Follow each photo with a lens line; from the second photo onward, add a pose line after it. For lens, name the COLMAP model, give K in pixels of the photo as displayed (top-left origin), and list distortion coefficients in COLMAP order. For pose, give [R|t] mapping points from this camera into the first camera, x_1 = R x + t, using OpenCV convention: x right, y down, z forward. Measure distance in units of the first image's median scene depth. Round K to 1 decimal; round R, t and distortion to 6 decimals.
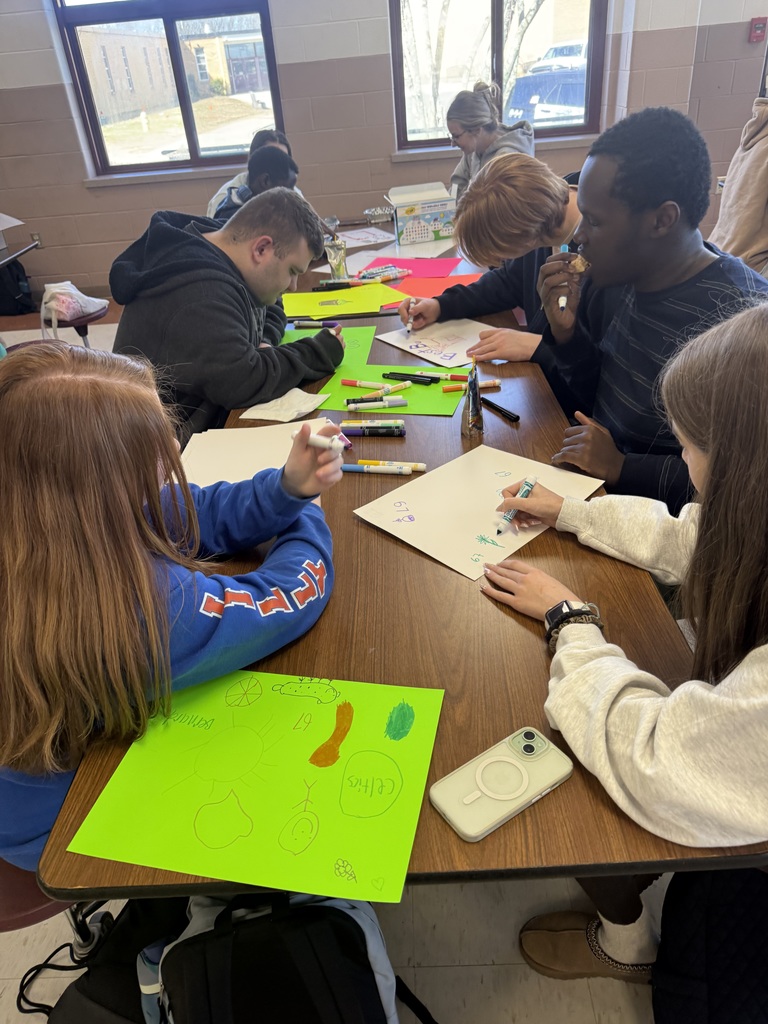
lens RADIAL K [[745.2, 0, 384.0], [0, 745.2, 512.0], [0, 0, 1]] dist [0.037535, -0.005683]
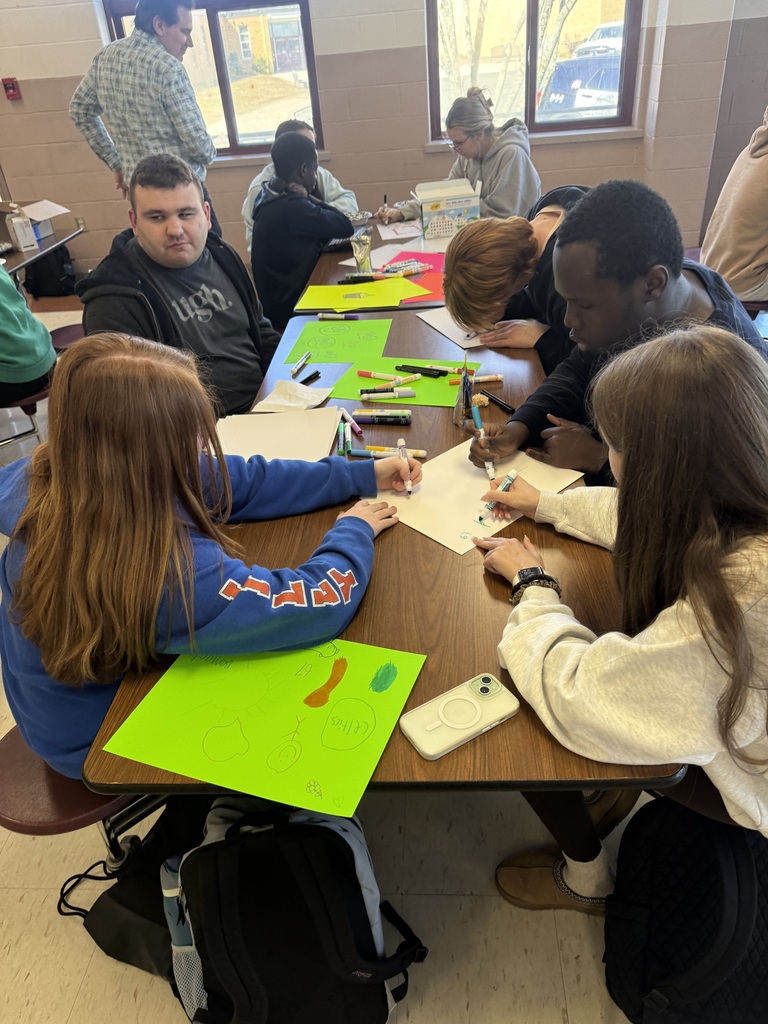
lens RADIAL K [[745.2, 0, 384.0], [0, 745.2, 512.0], [0, 0, 1]] dist [0.037535, -0.005683]
pose [[0.998753, 0.028617, -0.040921, 0.044227], [-0.027780, 0.999396, 0.020870, 0.005680], [0.041493, -0.019707, 0.998944, -0.120650]]
